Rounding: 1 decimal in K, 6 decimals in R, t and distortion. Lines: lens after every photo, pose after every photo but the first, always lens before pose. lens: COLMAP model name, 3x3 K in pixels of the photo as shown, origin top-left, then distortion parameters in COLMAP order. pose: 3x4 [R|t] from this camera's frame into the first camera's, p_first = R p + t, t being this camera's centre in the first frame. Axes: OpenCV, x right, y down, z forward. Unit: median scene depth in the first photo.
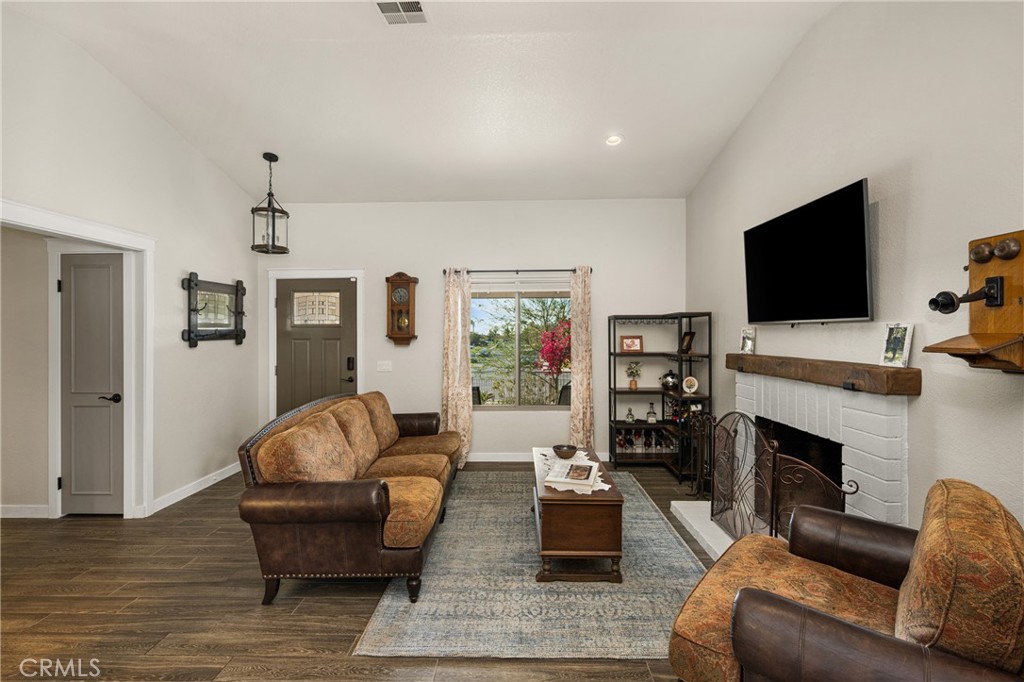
lens RADIAL K [[470.8, 0, 497.6], [0, 470.8, 332.6], [0, 0, 1]] dist [-0.000128, 0.000202]
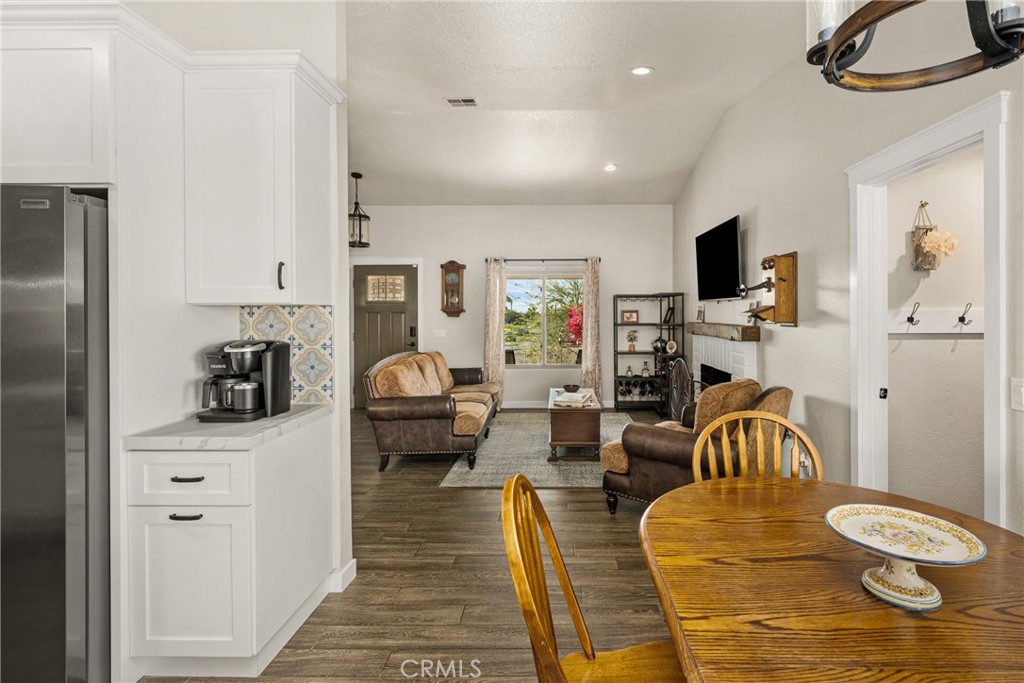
lens RADIAL K [[488.9, 0, 552.9], [0, 488.9, 310.3], [0, 0, 1]] dist [-0.000264, -0.000361]
pose [[0.999371, 0.002148, 0.035394, 0.022924], [-0.002131, 0.999998, -0.000531, 0.008546], [-0.035395, 0.000456, 0.999373, -0.365449]]
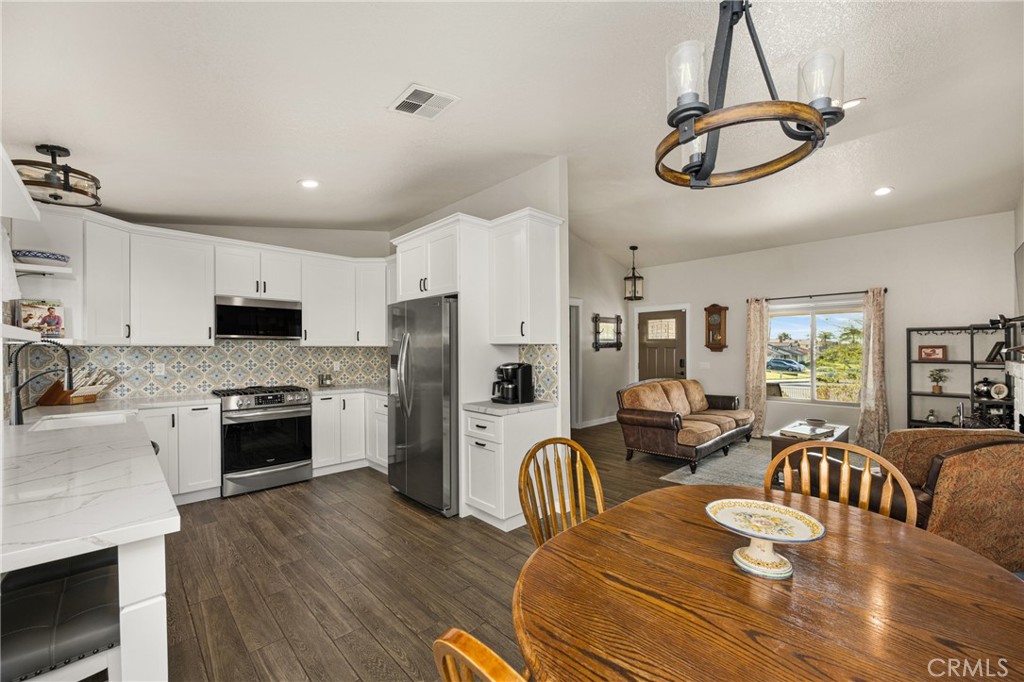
lens RADIAL K [[409.3, 0, 512.0], [0, 409.3, 341.0], [0, 0, 1]] dist [0.000169, -0.000151]
pose [[0.719117, -0.009095, -0.694829, 0.253808], [0.001362, 0.999931, -0.011678, 0.006596], [0.694887, 0.007452, 0.719080, -0.425921]]
